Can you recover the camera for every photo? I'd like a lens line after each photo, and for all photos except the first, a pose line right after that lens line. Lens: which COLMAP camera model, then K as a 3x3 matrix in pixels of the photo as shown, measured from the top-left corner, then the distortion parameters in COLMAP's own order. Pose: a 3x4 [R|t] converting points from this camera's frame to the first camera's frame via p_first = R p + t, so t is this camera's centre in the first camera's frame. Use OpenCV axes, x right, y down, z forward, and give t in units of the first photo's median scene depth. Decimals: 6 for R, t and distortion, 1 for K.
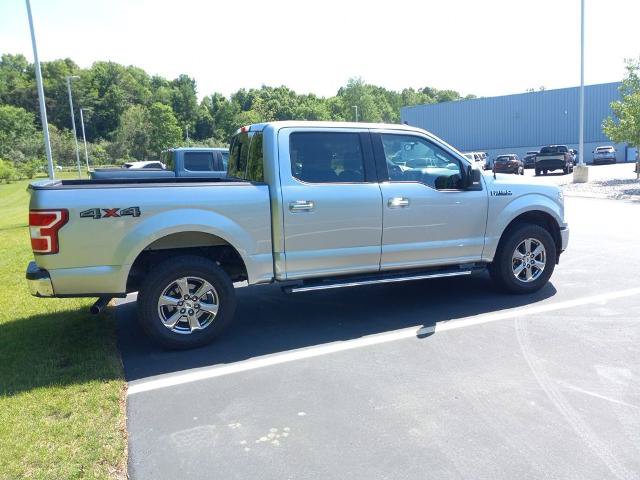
lens RADIAL K [[511.0, 0, 318.6], [0, 511.0, 238.2], [0, 0, 1]] dist [0.015988, -0.005962]
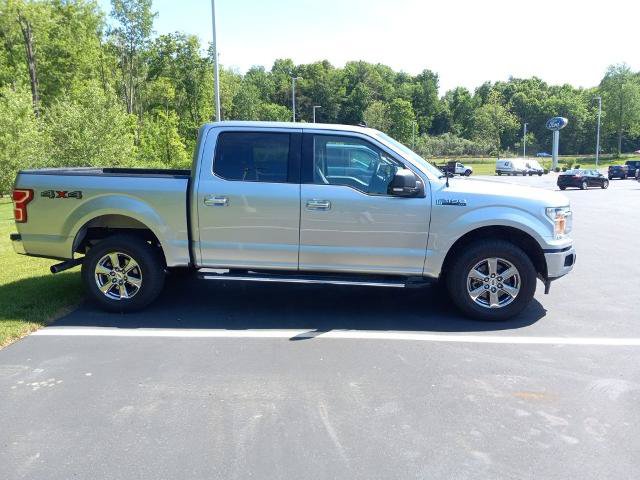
lens RADIAL K [[511.0, 0, 318.6], [0, 511.0, 240.7], [0, 0, 1]] dist [0.015988, -0.005962]
pose [[0.893116, 0.102591, -0.437971, 0.544850], [-0.096289, 0.994679, 0.036640, -0.032439], [0.439400, 0.009448, 0.898242, 0.103824]]
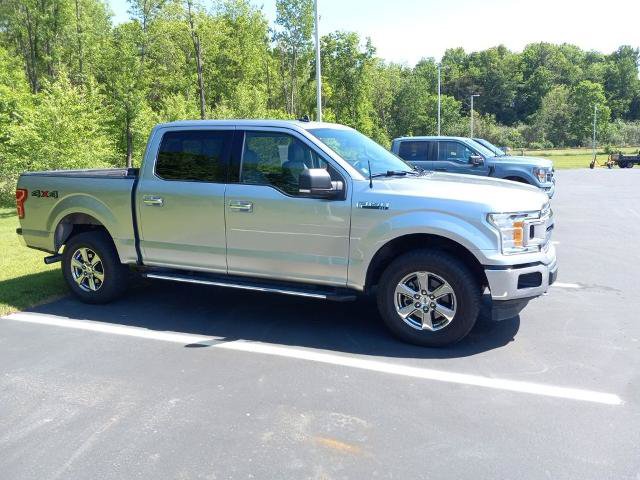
lens RADIAL K [[511.0, 0, 319.6], [0, 511.0, 239.2], [0, 0, 1]] dist [0.015988, -0.005962]
pose [[0.698965, 0.133608, -0.702564, 0.845950], [-0.109579, 0.990801, 0.079406, -0.090204], [0.706711, 0.021484, 0.707176, 0.399960]]
